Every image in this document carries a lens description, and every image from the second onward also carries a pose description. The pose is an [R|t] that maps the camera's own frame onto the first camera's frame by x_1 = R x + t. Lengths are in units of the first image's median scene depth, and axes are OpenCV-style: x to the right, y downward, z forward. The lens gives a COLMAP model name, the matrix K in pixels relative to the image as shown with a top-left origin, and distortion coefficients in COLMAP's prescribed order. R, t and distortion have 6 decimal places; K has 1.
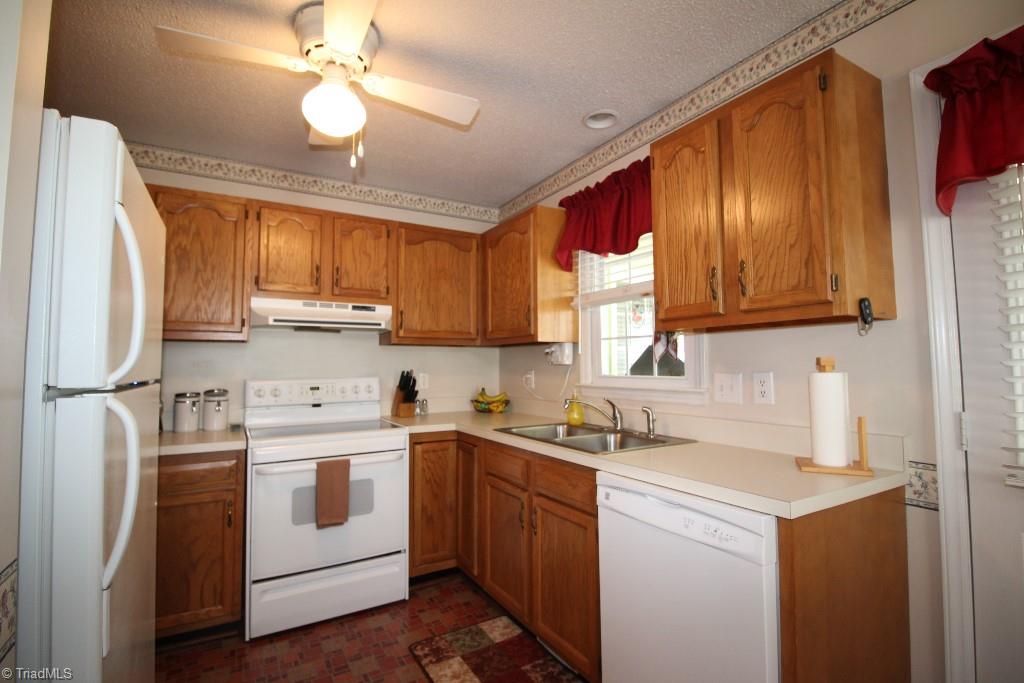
lens RADIAL K [[477.0, 0, 510.6], [0, 477.0, 337.6], [0, 0, 1]] dist [-0.007202, -0.004360]
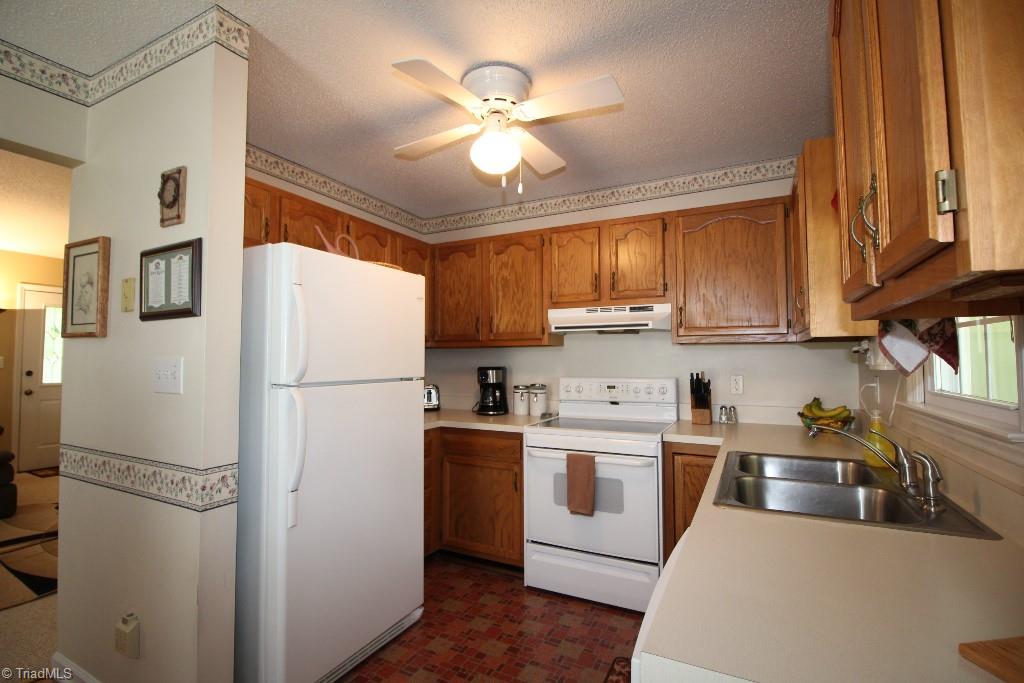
lens RADIAL K [[477.0, 0, 504.9], [0, 477.0, 339.4], [0, 0, 1]] dist [-0.007202, -0.004360]
pose [[0.528177, -0.032490, -0.848512, 0.434149], [0.049327, 0.998754, -0.007538, -0.005177], [0.847700, -0.037873, 0.529122, 0.265235]]
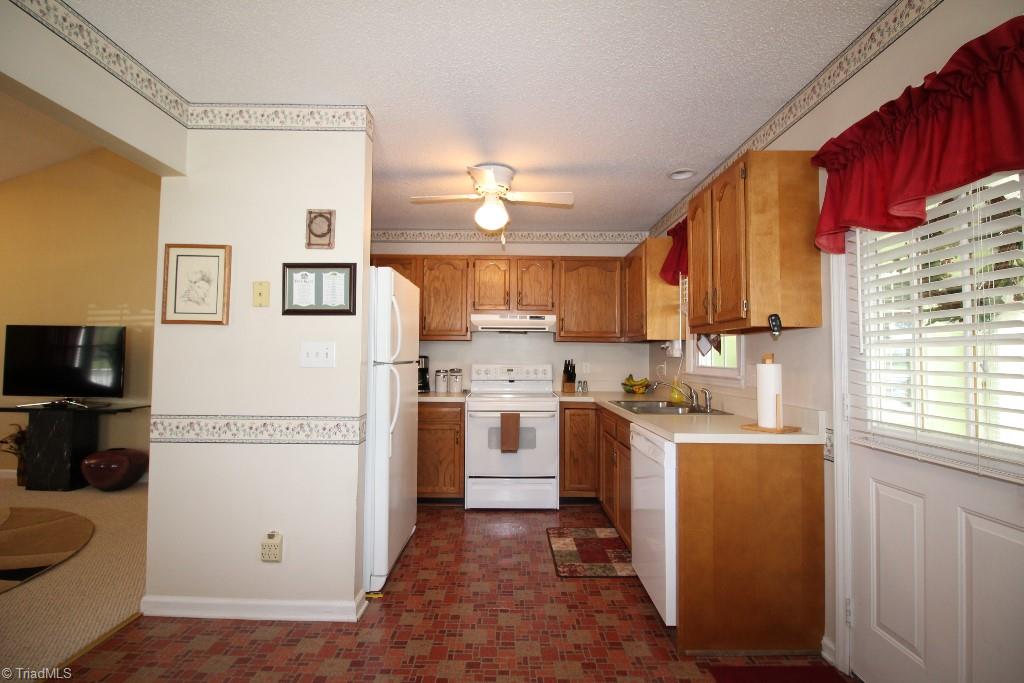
lens RADIAL K [[477.0, 0, 511.0], [0, 477.0, 337.1], [0, 0, 1]] dist [-0.007202, -0.004360]
pose [[0.864072, -0.007992, -0.503305, 0.428727], [0.016675, 0.999780, 0.012751, -0.023974], [0.503092, -0.019410, 0.864015, -0.388915]]
